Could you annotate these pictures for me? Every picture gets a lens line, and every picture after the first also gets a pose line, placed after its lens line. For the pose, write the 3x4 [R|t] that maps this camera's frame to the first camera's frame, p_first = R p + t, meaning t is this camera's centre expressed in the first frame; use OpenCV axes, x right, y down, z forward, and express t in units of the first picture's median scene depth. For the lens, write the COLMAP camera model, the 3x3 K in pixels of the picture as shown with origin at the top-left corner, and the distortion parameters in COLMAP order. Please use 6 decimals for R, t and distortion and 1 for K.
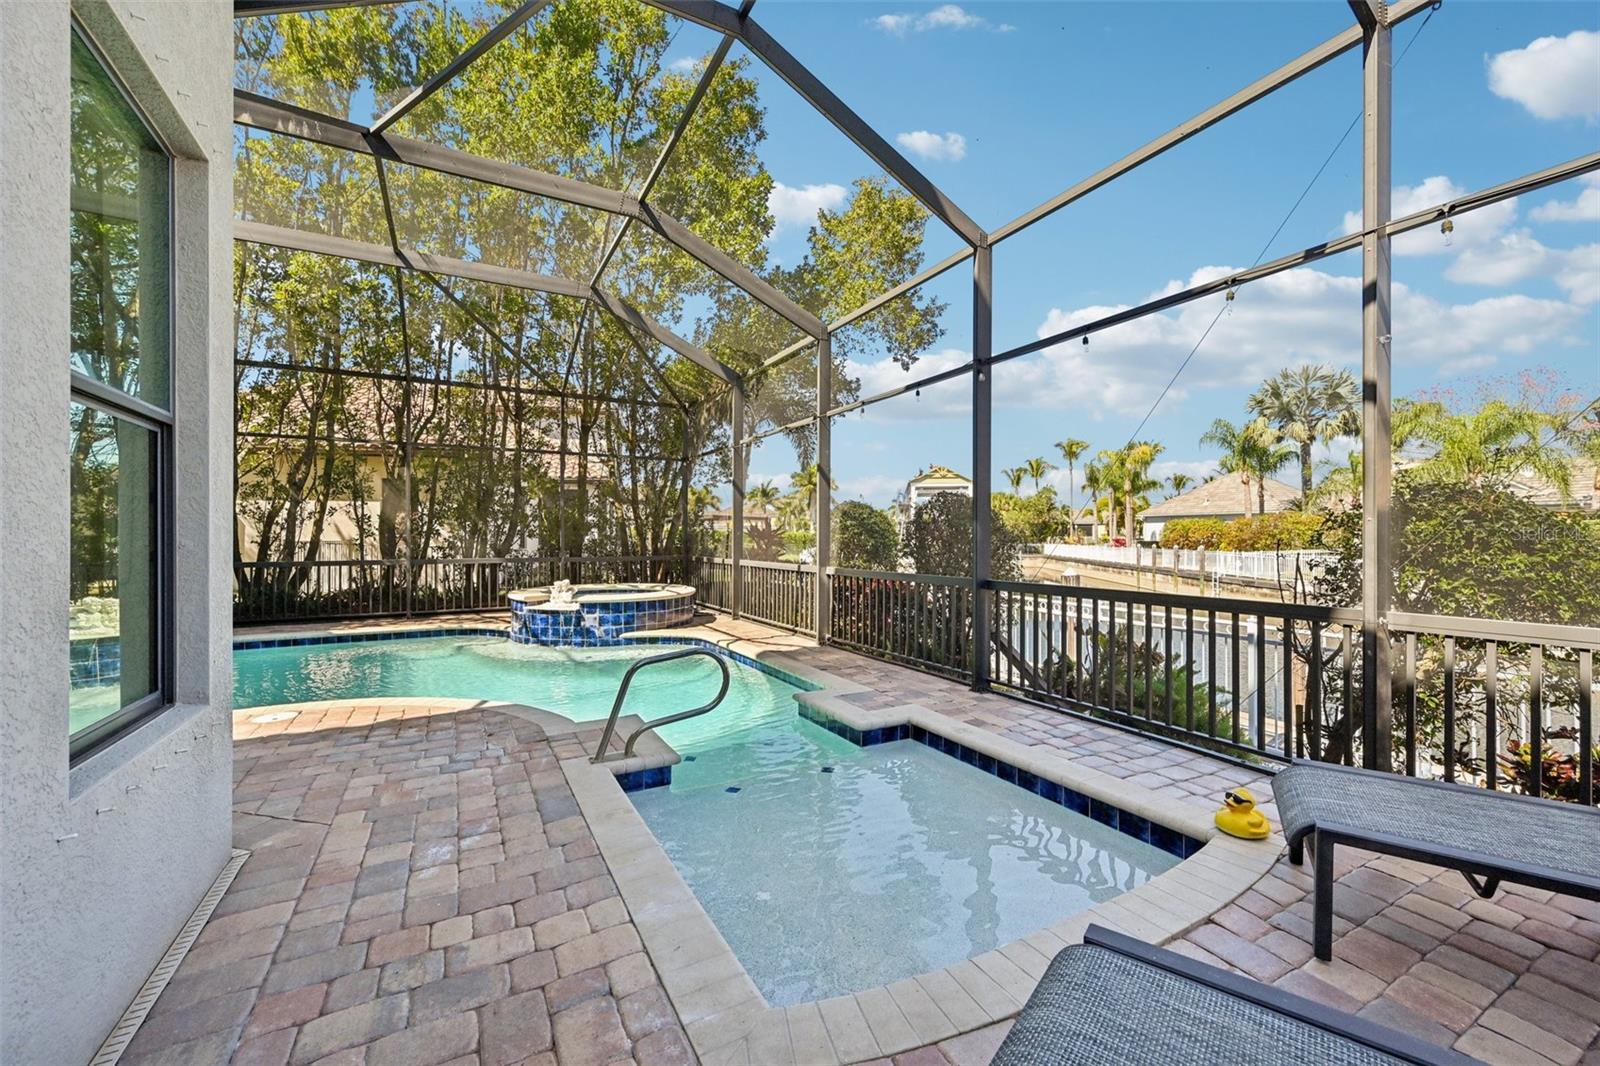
lens RADIAL K [[638.5, 0, 796.5], [0, 638.5, 534.2], [0, 0, 1]] dist [-0.002815, -0.000213]
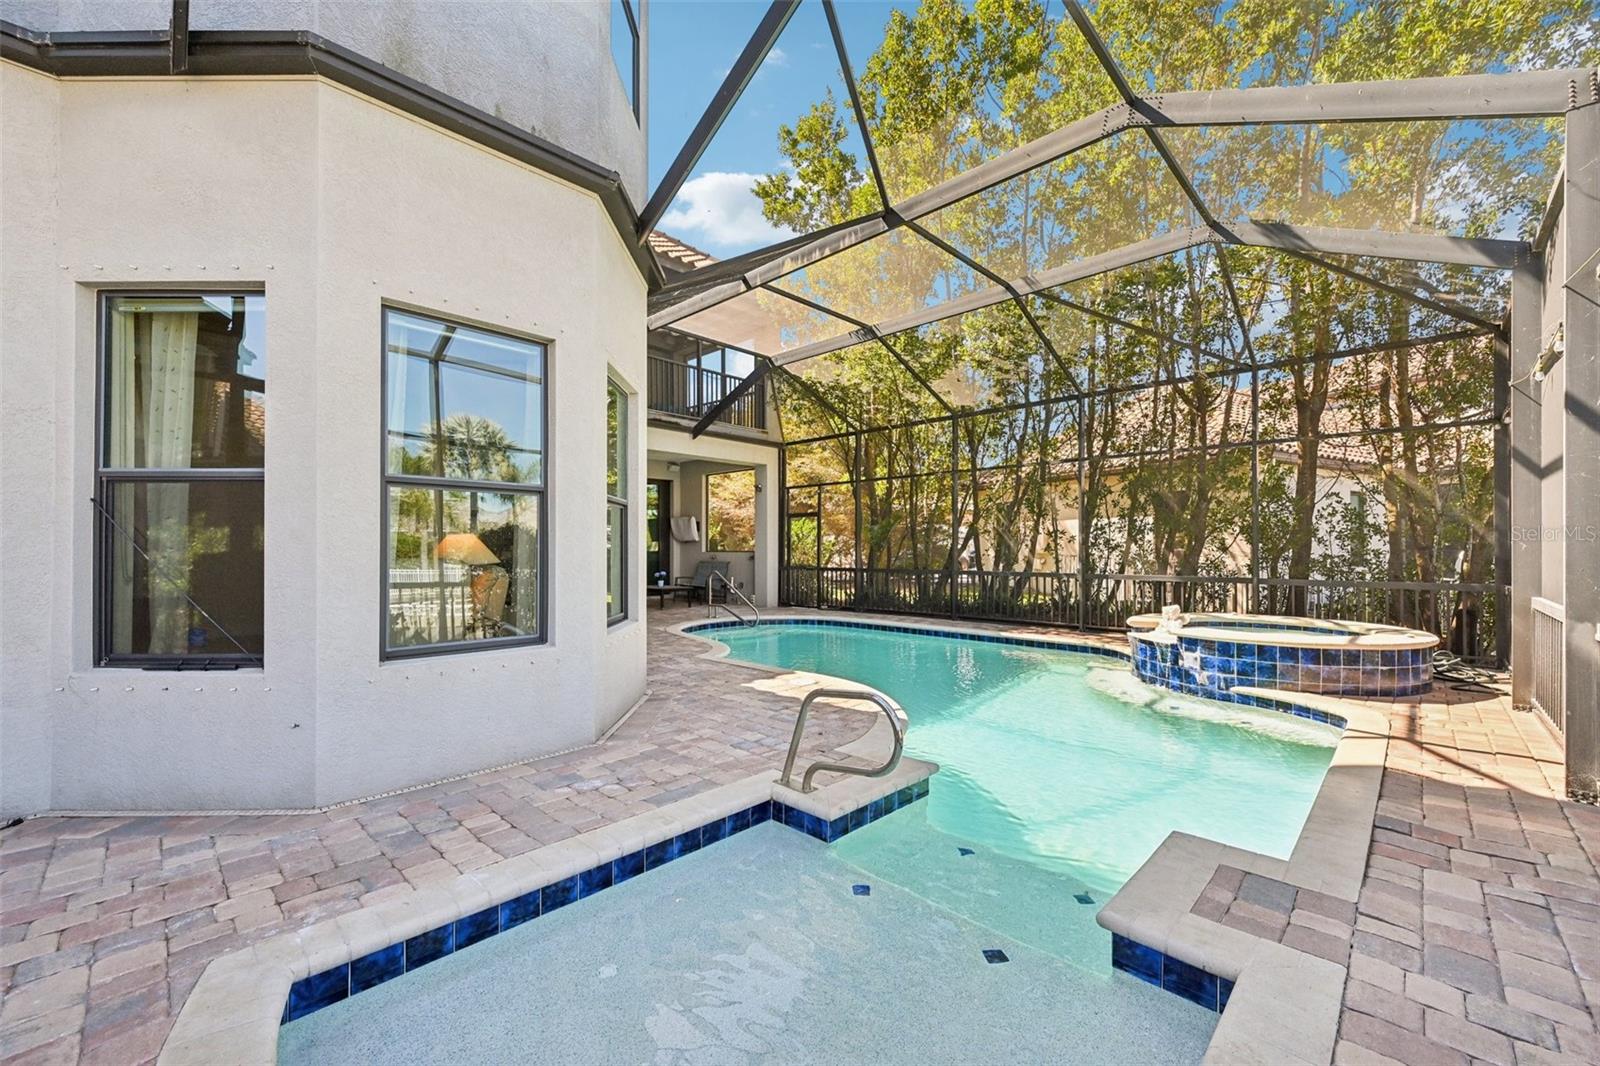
lens RADIAL K [[638.5, 0, 796.4], [0, 638.5, 542.4], [0, 0, 1]] dist [-0.002815, -0.000213]
pose [[0.297060, -0.008366, -0.954822, 0.273311], [0.000376, 0.999963, -0.008644, -0.001120], [0.954859, 0.002209, 0.297052, 0.316698]]
